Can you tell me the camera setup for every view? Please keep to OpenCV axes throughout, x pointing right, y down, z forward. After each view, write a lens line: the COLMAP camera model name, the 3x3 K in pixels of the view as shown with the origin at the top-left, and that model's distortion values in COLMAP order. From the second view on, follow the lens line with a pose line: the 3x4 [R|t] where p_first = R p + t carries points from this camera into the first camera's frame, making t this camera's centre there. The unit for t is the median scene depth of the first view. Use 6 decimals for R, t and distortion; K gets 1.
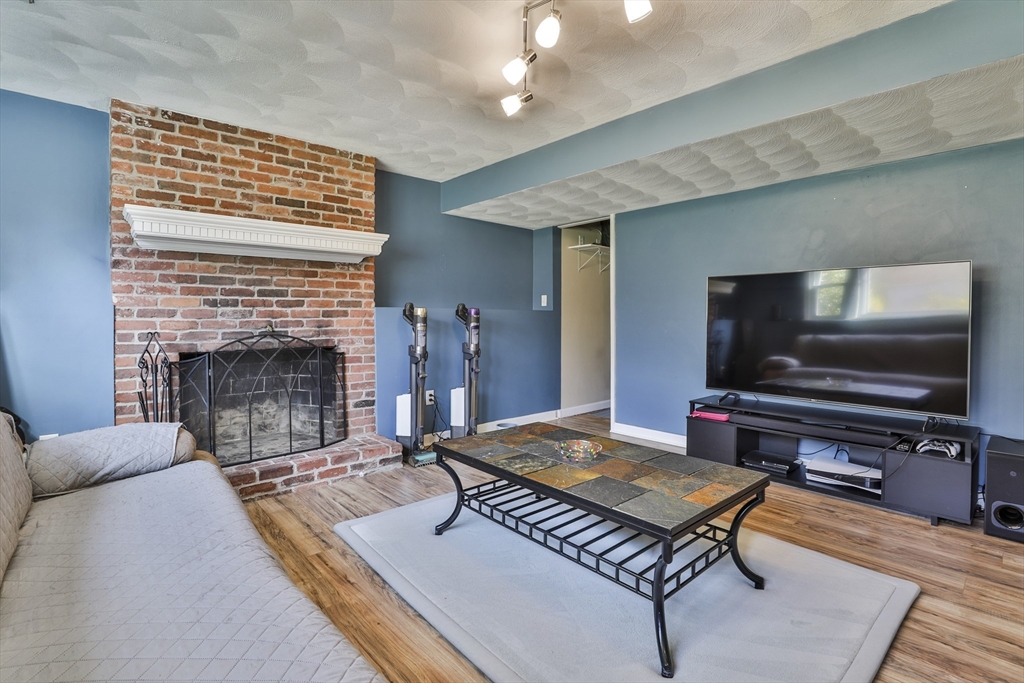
lens RADIAL K [[478.6, 0, 520.9], [0, 478.6, 329.7], [0, 0, 1]] dist [-0.047921, 0.012324]
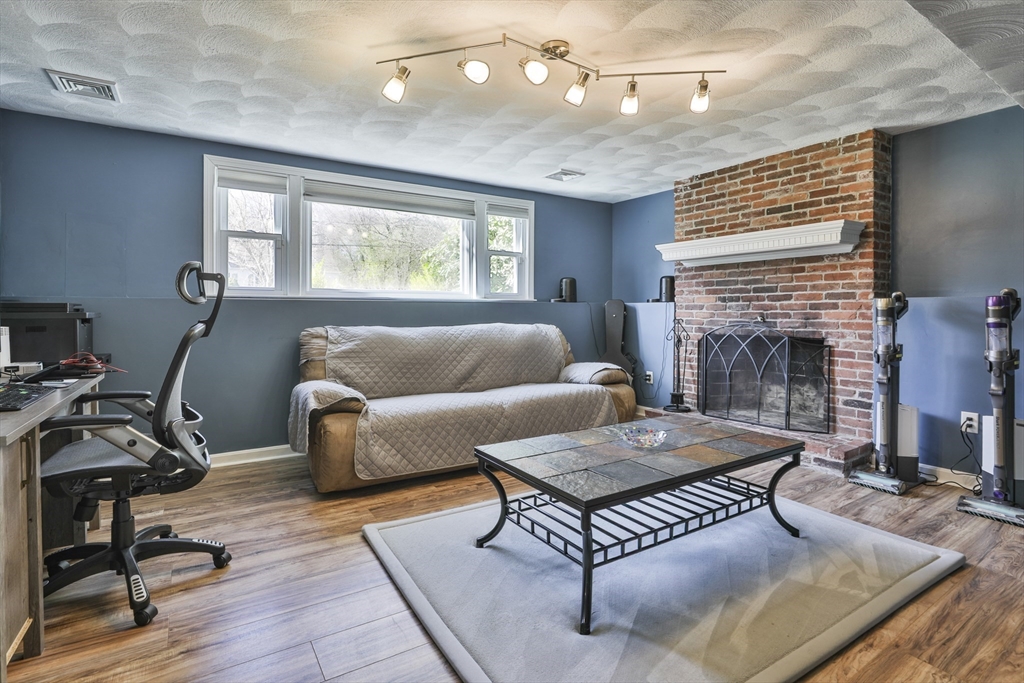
lens RADIAL K [[478.6, 0, 520.9], [0, 478.6, 329.7], [0, 0, 1]] dist [-0.047921, 0.012324]
pose [[-0.136541, 0.038048, -0.989903, 0.717701], [-0.027121, 0.998744, 0.042129, -0.009086], [0.990263, 0.032599, -0.135338, 0.525953]]
